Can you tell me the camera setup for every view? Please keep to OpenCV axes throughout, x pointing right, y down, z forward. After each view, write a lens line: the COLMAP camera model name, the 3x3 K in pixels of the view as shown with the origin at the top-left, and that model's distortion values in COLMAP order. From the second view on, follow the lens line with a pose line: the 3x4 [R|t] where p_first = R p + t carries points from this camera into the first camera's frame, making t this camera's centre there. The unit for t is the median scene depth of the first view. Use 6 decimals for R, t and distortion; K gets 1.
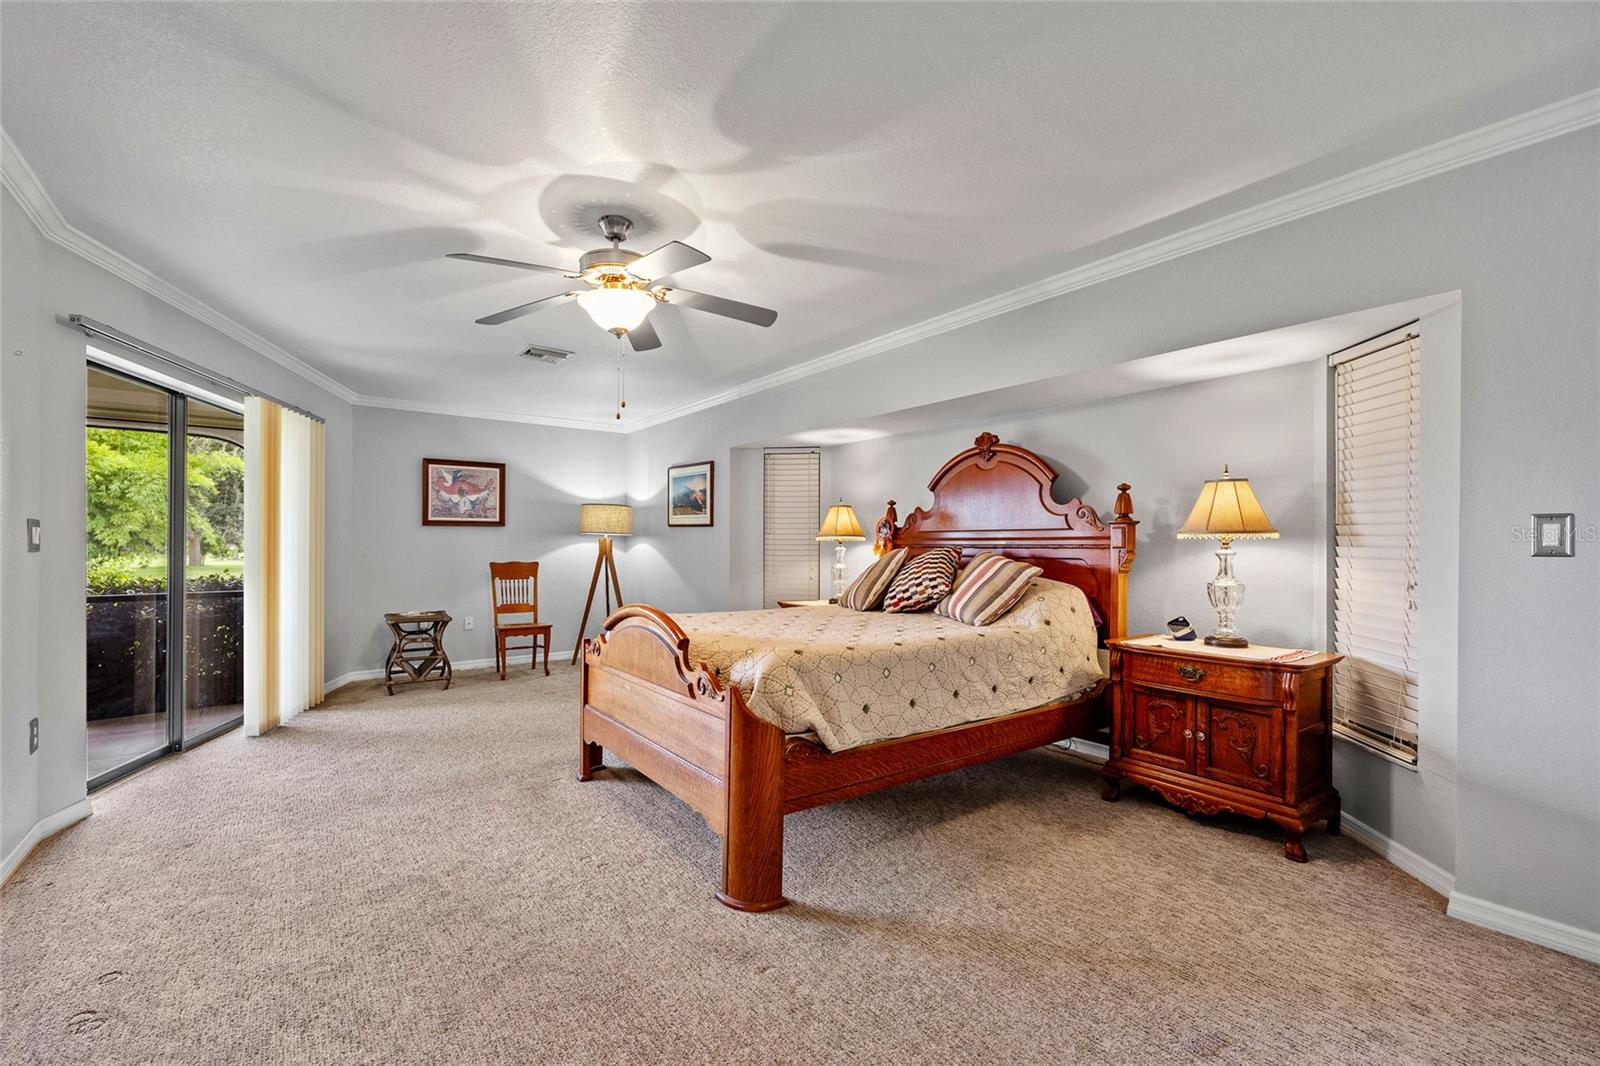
lens RADIAL K [[674.2, 0, 807.3], [0, 674.2, 537.5], [0, 0, 1]] dist [-0.010051, 0.000530]
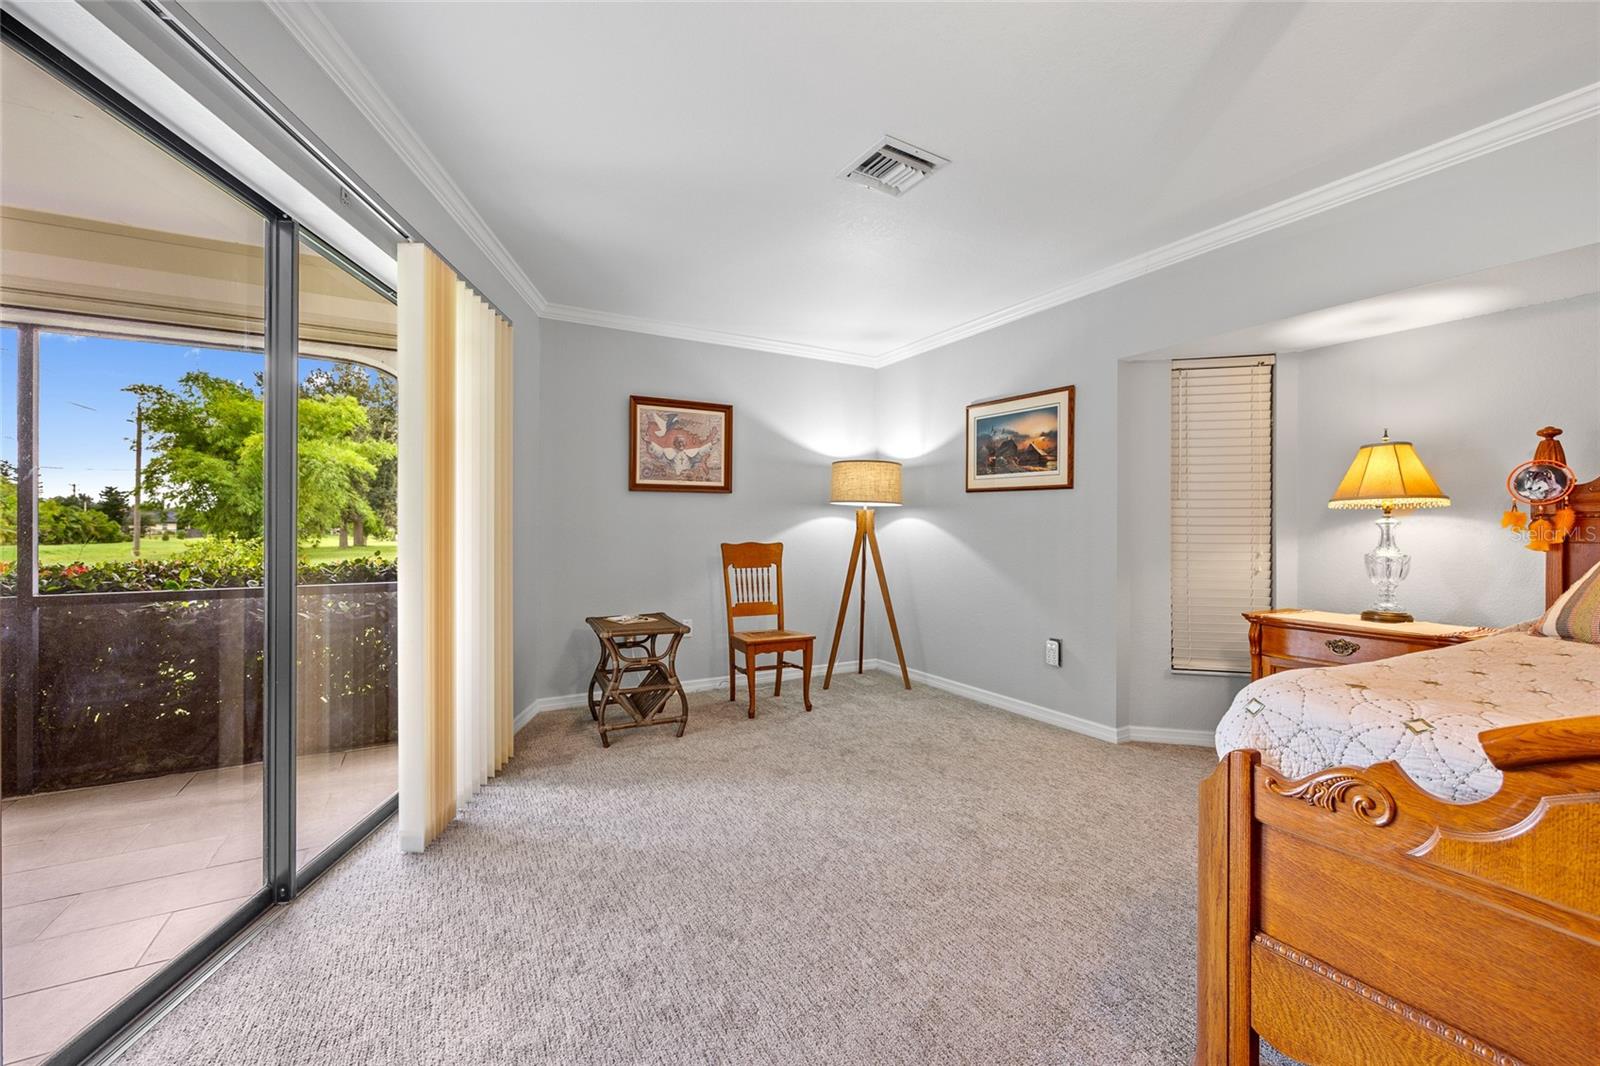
lens RADIAL K [[645.8, 0, 811.4], [0, 645.8, 523.3], [0, 0, 1]] dist [-0.006177, 0.000967]
pose [[0.991465, 0.001038, -0.130370, -0.292593], [-0.000680, 0.999996, 0.002793, 0.014321], [0.130372, -0.002680, 0.991462, 0.348867]]
